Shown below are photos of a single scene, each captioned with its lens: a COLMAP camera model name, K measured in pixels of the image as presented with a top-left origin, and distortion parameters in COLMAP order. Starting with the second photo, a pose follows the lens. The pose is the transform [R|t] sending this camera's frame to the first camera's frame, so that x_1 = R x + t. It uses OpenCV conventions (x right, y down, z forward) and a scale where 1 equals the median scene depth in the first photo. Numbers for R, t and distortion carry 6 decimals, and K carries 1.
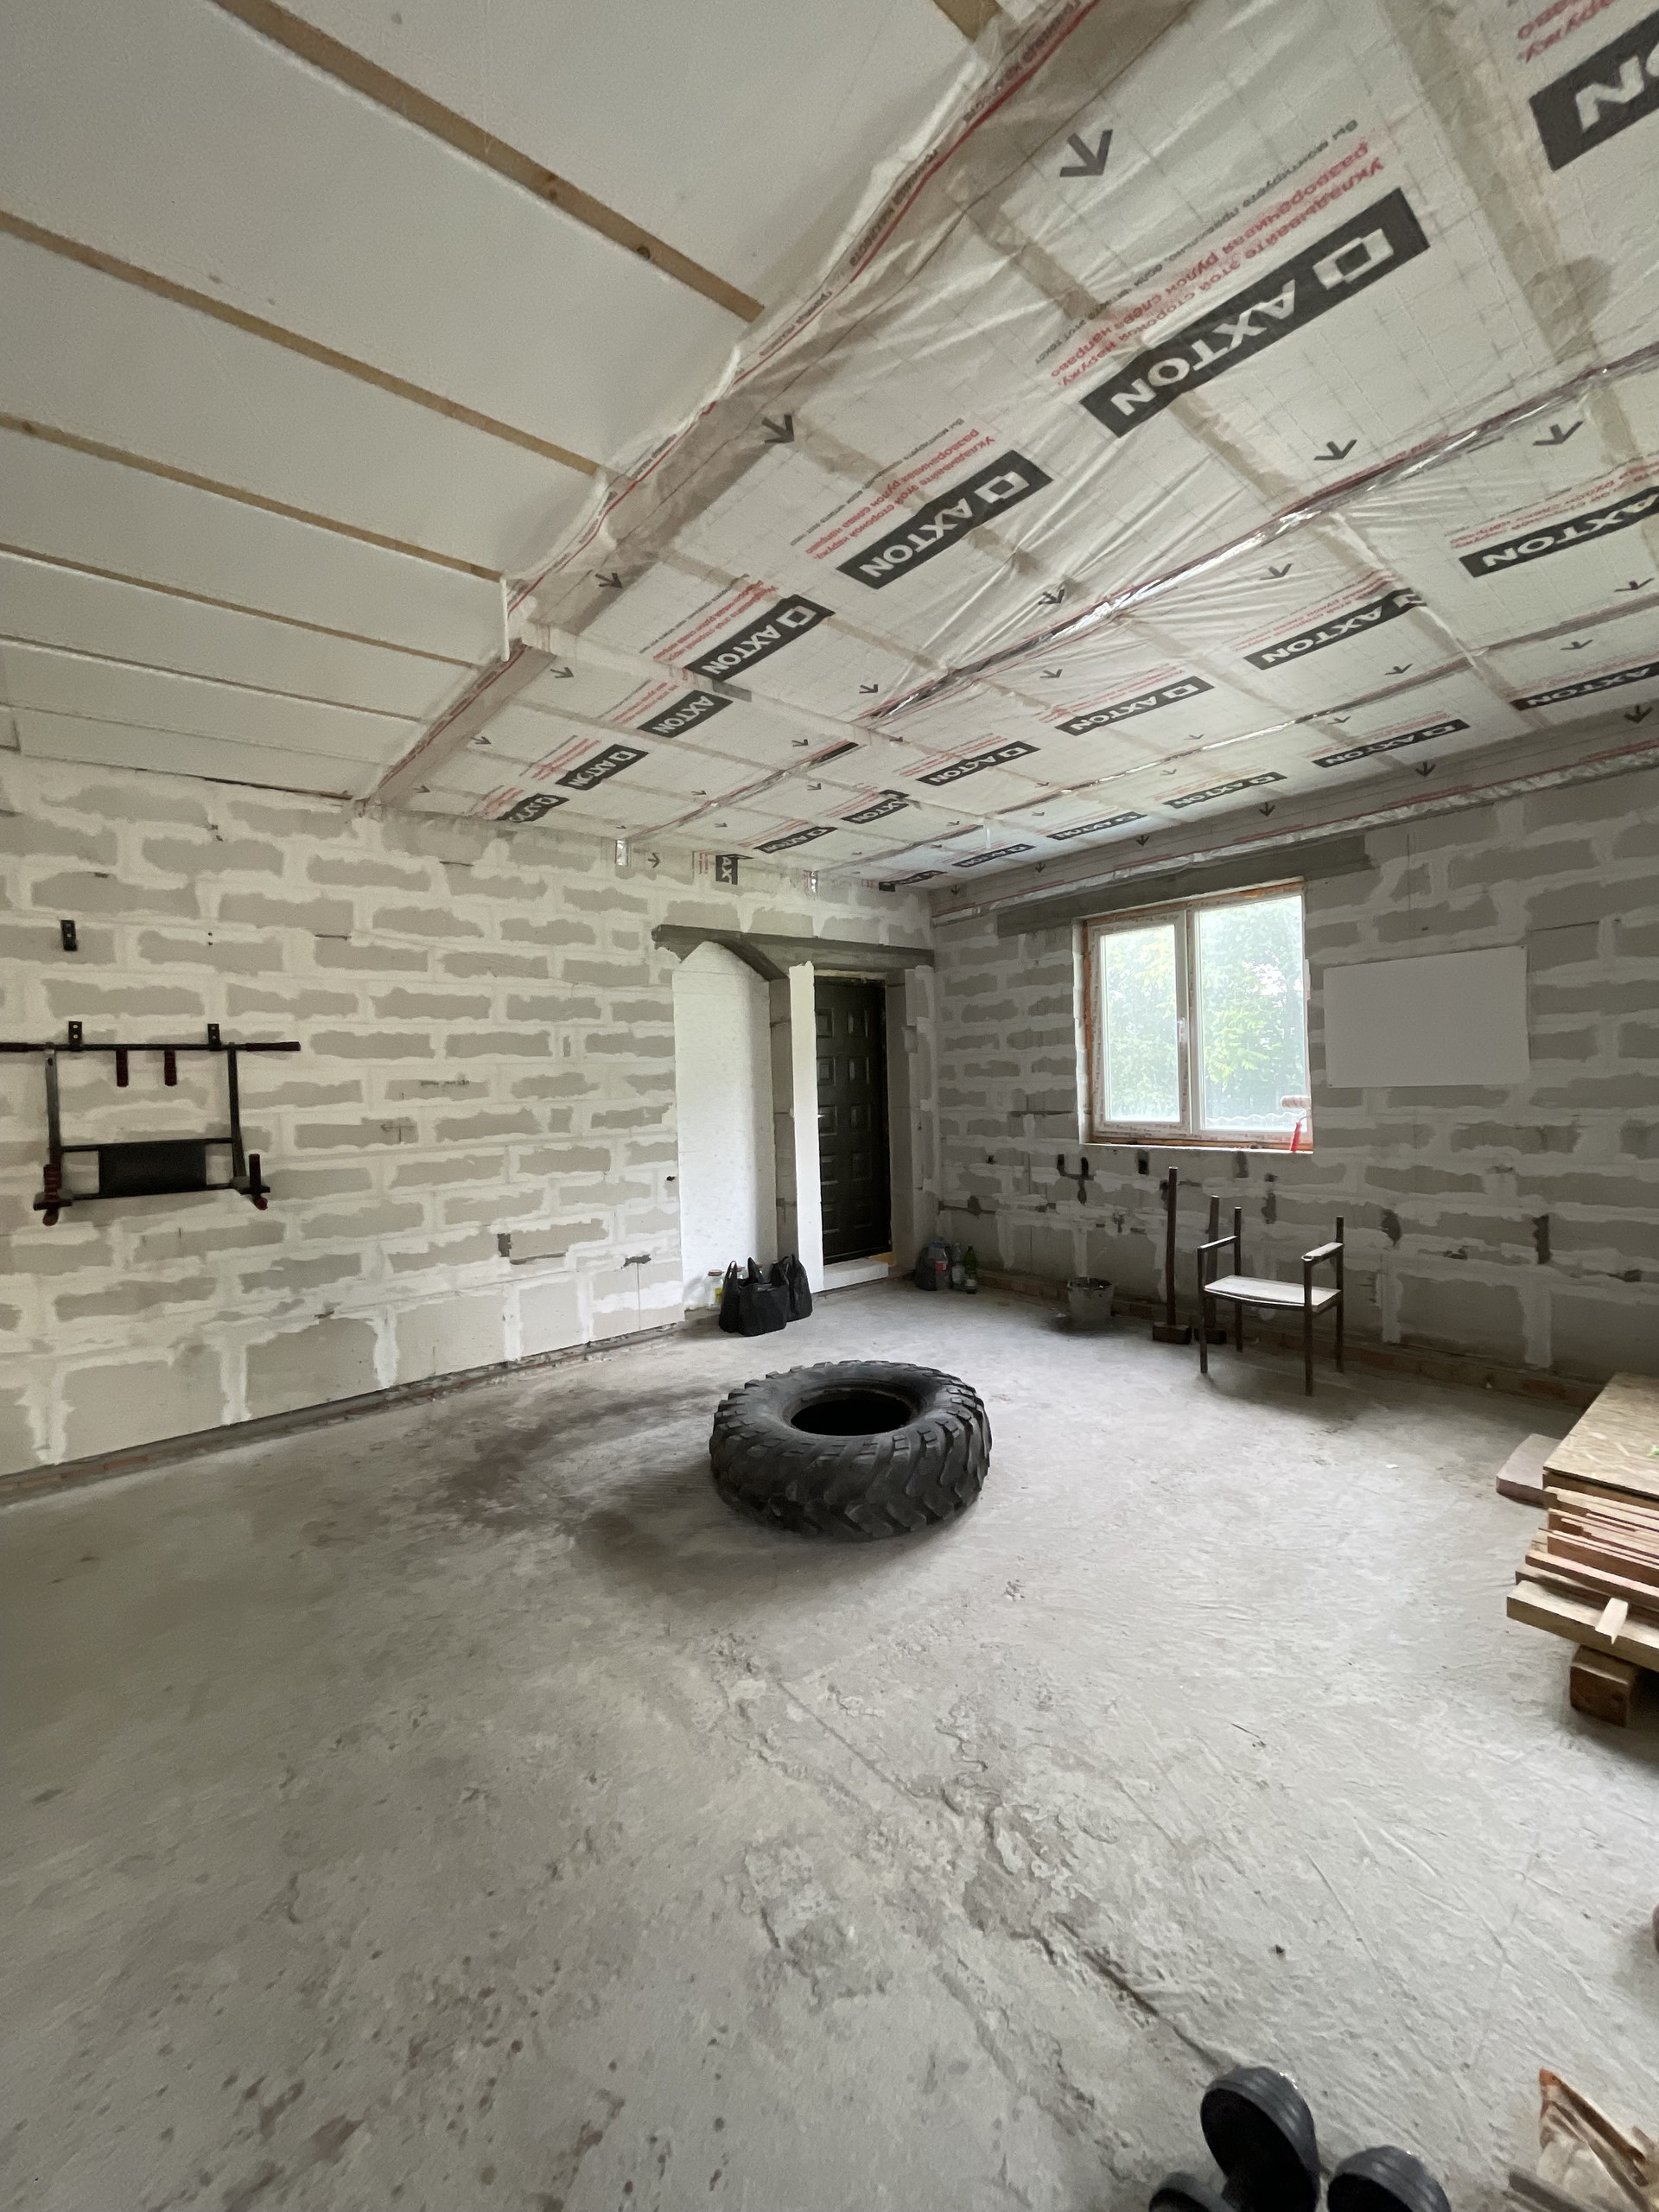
lens RADIAL K [[892.4, 0, 830.7], [0, 892.4, 1102.8], [0, 0, 1]] dist [-0.005905, -0.000574]
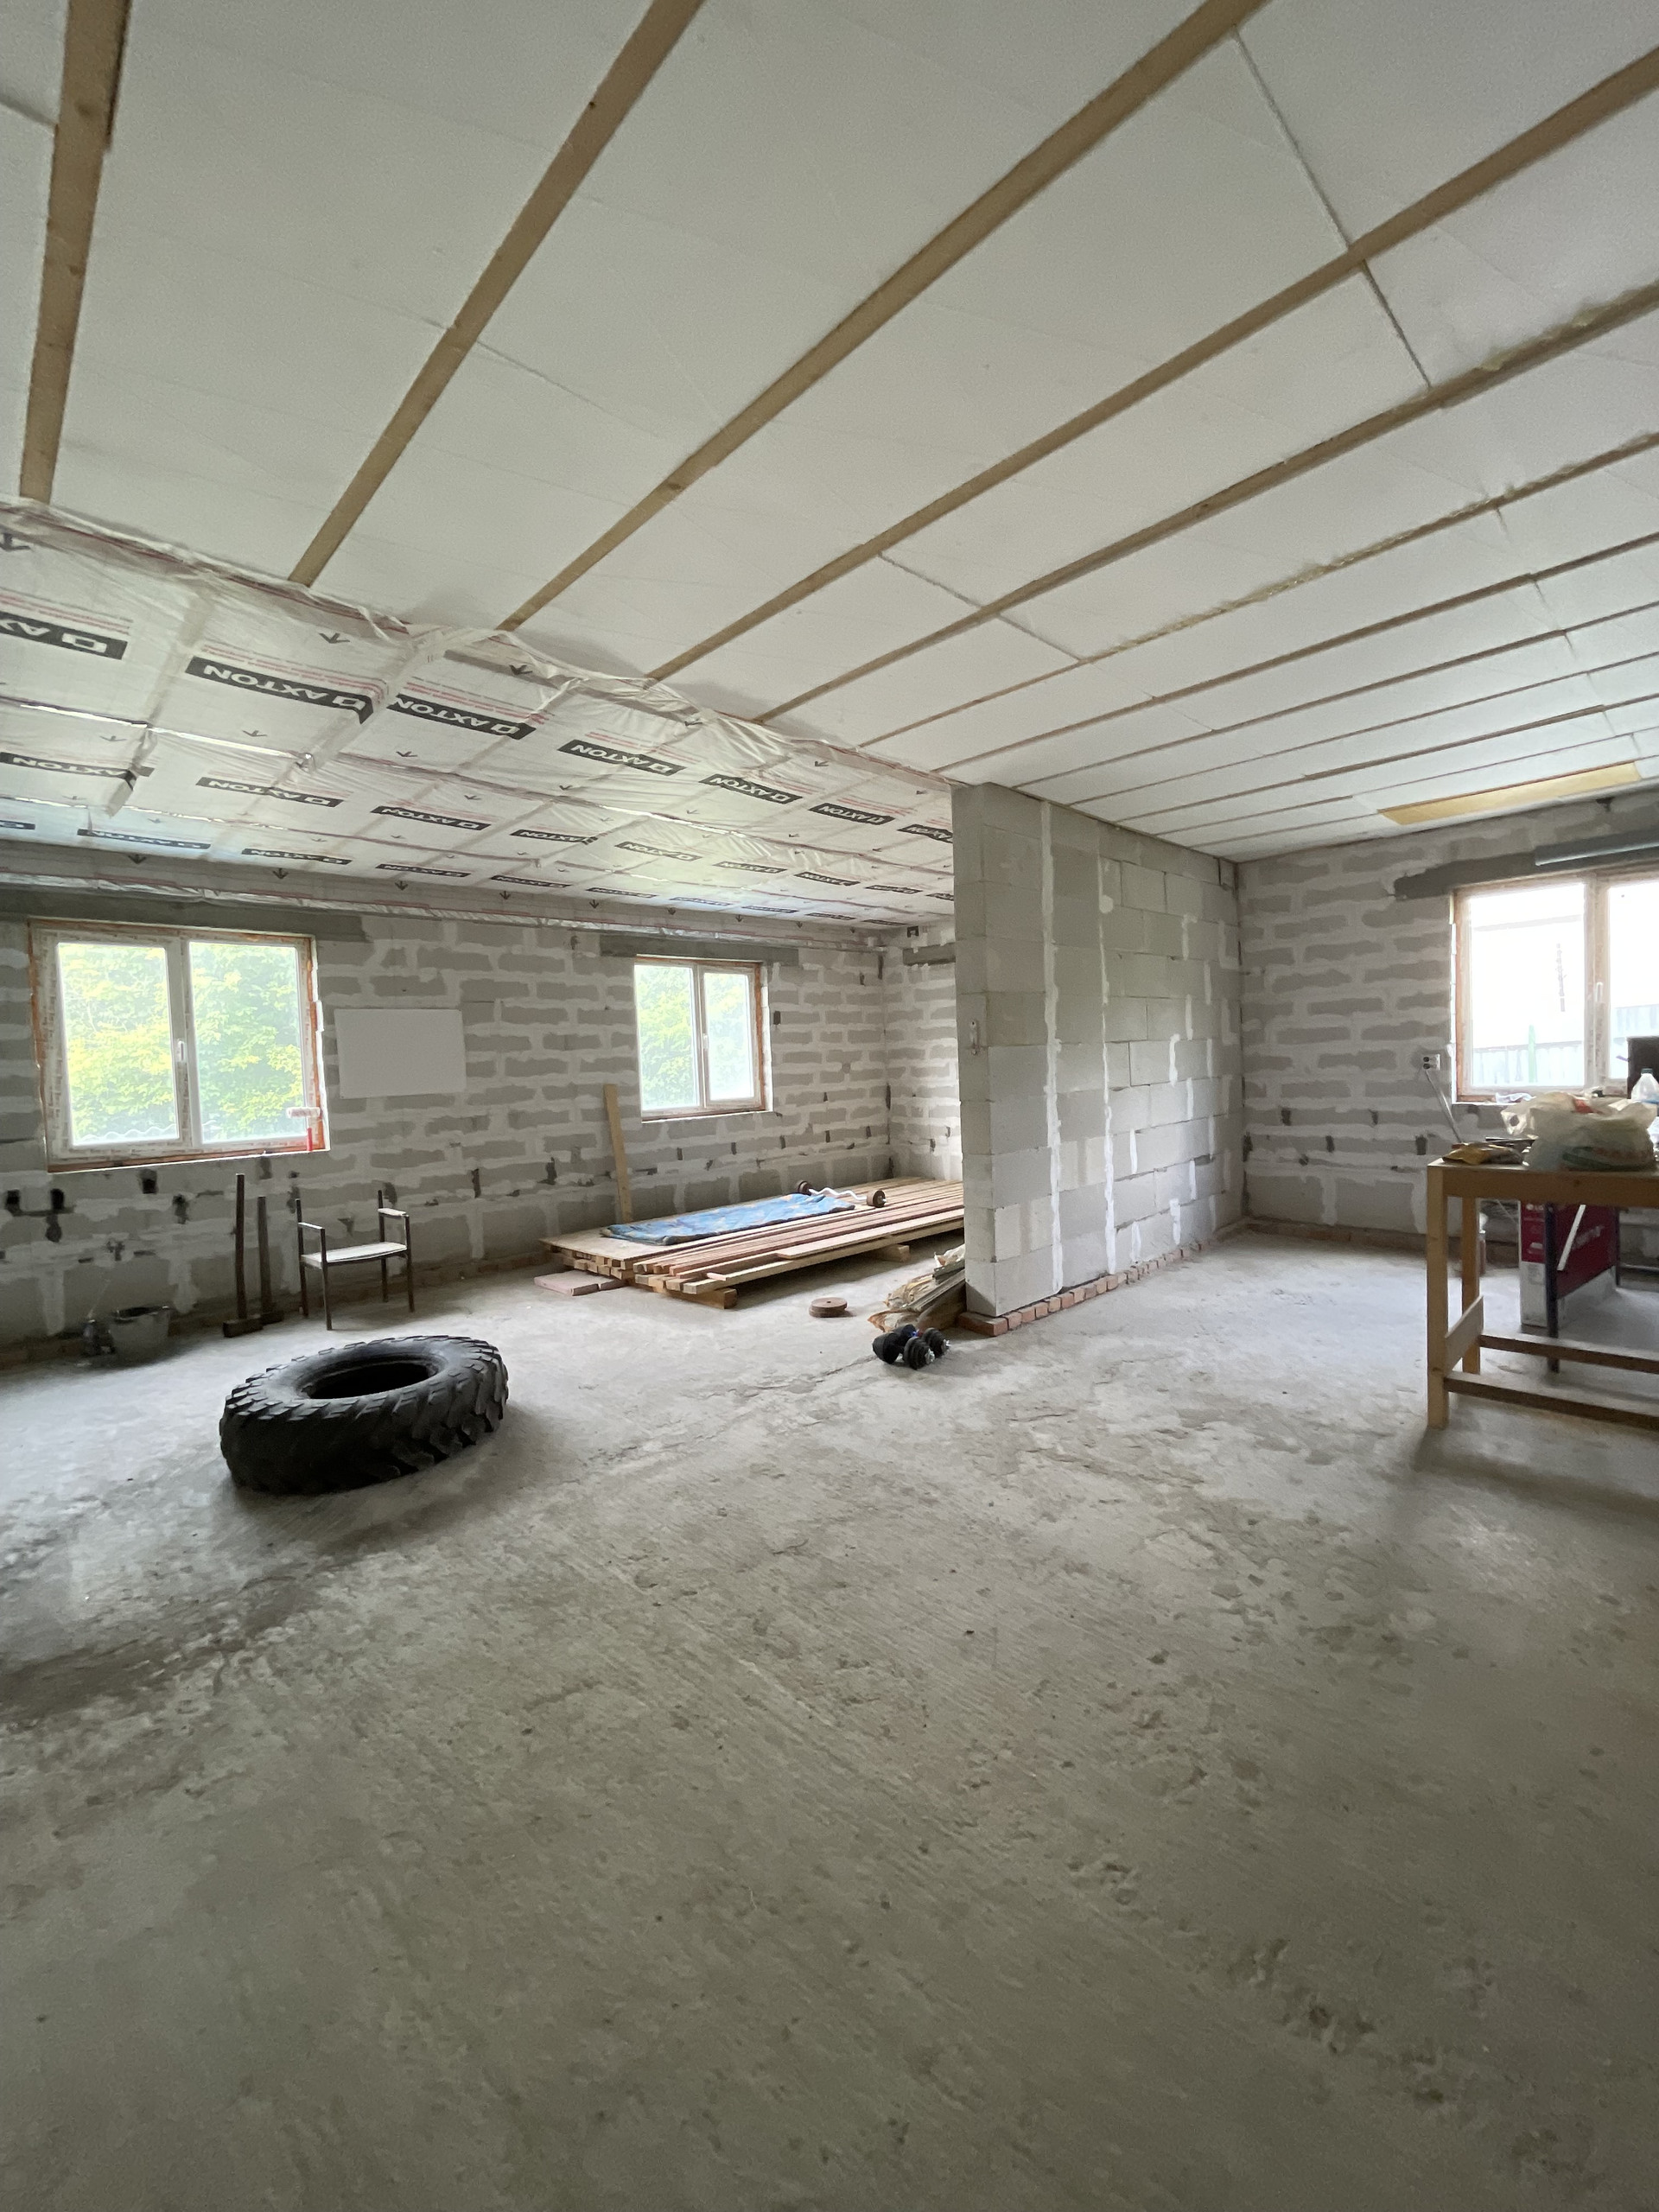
lens RADIAL K [[892.4, 0, 846.5], [0, 892.4, 1101.7], [0, 0, 1]] dist [-0.005905, -0.000574]
pose [[-0.076973, -0.004382, 0.997024, -0.942408], [0.070417, 0.997469, 0.009821, 0.031261], [-0.994543, 0.070963, -0.076470, 0.408117]]
